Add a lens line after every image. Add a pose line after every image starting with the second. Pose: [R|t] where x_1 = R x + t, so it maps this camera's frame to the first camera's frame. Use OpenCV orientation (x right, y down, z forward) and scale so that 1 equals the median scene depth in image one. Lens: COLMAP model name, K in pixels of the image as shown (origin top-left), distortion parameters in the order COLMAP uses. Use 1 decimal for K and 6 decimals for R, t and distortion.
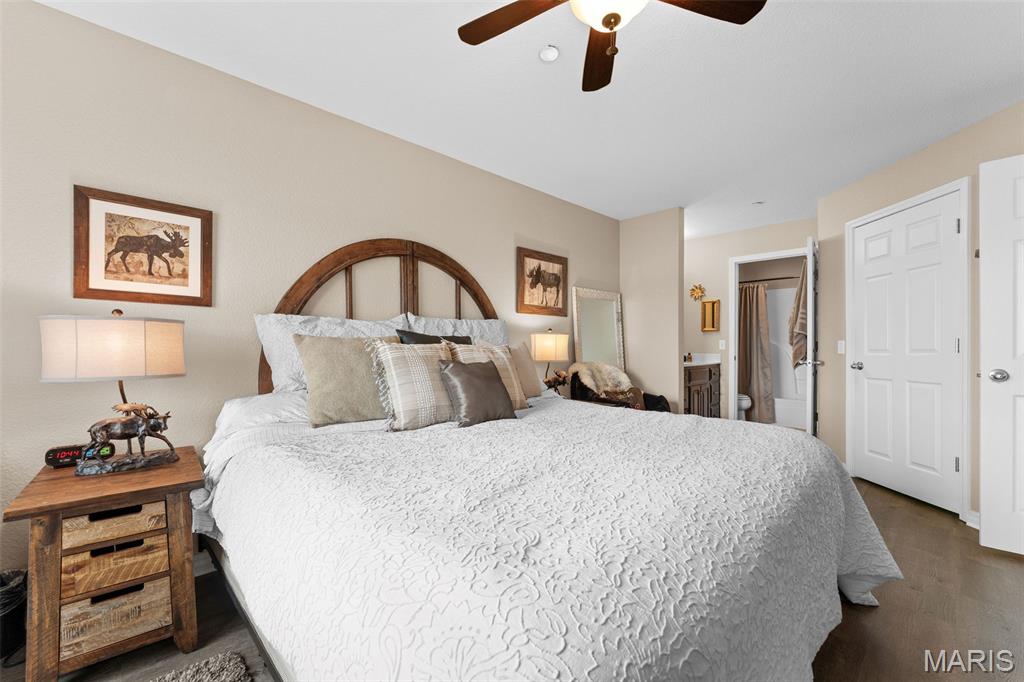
lens RADIAL K [[410.1, 0, 508.7], [0, 410.1, 349.2], [0, 0, 1]] dist [0.001627, -0.000058]
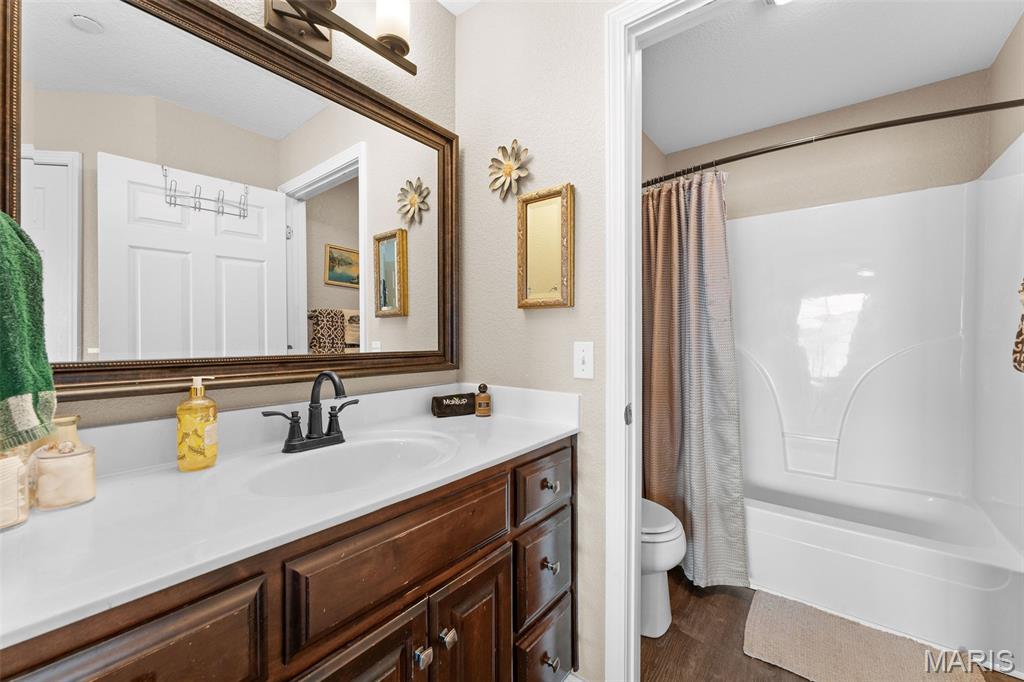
lens RADIAL K [[410.1, 0, 516.2], [0, 410.1, 336.6], [0, 0, 1]] dist [0.001627, -0.000058]
pose [[0.986173, 0.000814, 0.165720, 0.753230], [0.000400, 0.999973, -0.007295, -0.040516], [-0.165721, 0.007261, 0.986146, 1.302492]]
